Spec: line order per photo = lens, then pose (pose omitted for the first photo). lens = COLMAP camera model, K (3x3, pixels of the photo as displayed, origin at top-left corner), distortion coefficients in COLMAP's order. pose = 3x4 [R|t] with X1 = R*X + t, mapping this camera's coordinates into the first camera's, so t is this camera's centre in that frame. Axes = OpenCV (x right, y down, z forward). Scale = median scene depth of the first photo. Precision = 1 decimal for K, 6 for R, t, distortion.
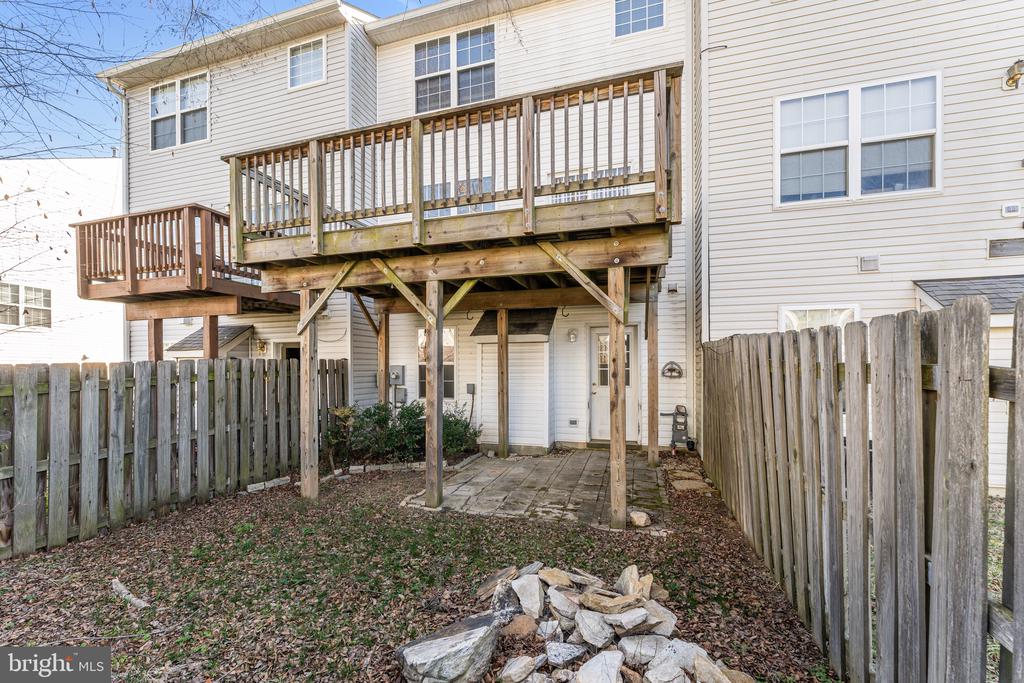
lens RADIAL K [[422.4, 0, 512.7], [0, 422.4, 337.4], [0, 0, 1]] dist [0.001473, 0.000104]
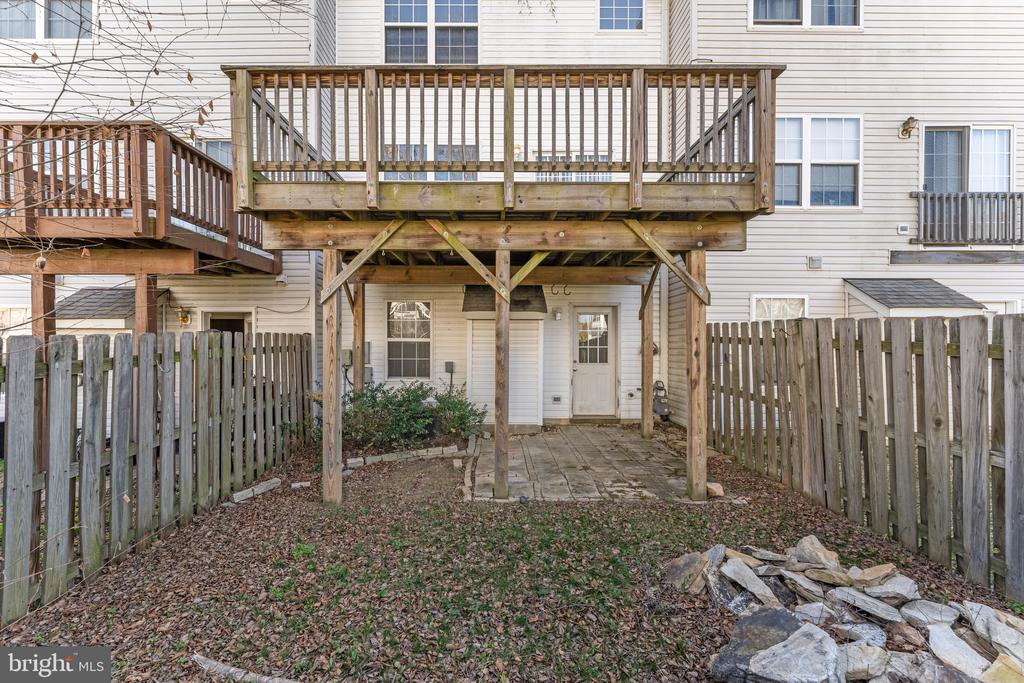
lens RADIAL K [[412.6, 0, 508.5], [0, 412.6, 317.5], [0, 0, 1]] dist [0.000096, 0.000138]
pose [[0.954767, 0.025896, 0.296224, -0.372846], [-0.027904, 0.999607, 0.002552, 0.007654], [-0.296041, -0.010703, 0.955115, 0.123509]]
